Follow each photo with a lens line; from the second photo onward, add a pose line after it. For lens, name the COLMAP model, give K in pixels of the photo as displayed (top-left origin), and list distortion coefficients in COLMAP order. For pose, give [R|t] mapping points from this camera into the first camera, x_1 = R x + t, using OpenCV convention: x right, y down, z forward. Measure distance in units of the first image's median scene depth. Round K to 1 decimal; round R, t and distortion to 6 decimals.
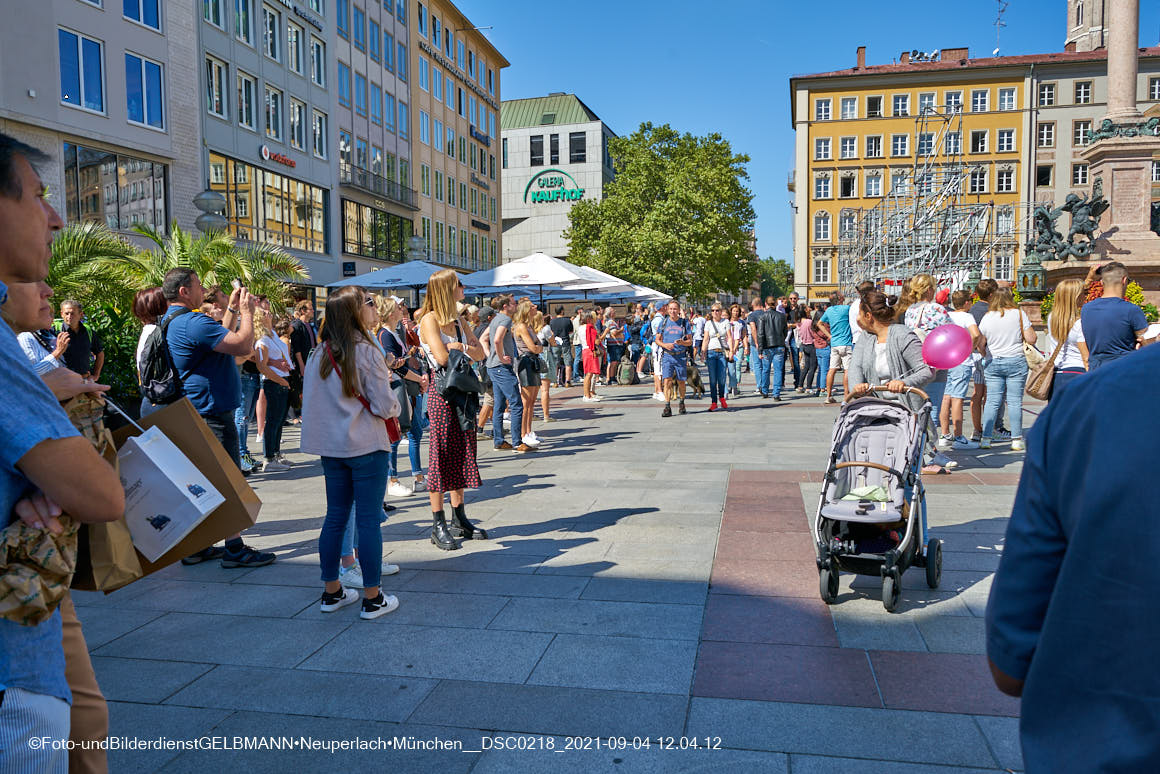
lens RADIAL K [[908.0, 0, 581.2], [0, 908.0, 382.6], [0, 0, 1]] dist [0.002127, 0.000907]
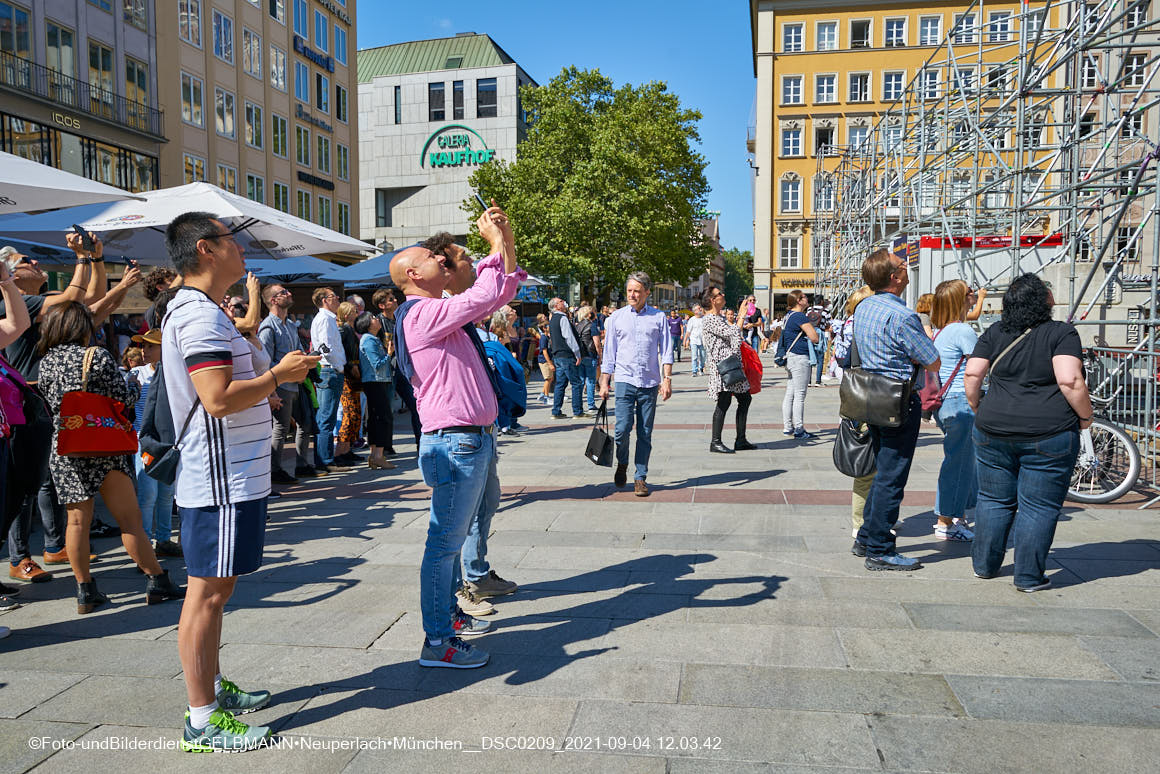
lens RADIAL K [[924.6, 0, 582.9], [0, 924.6, 390.3], [0, 0, 1]] dist [0.004189, 0.003244]
pose [[0.999149, 0.003594, 0.041081, 0.060640], [-0.004156, 0.999899, 0.013606, -0.017374], [-0.041028, -0.013765, 0.999063, 0.232045]]
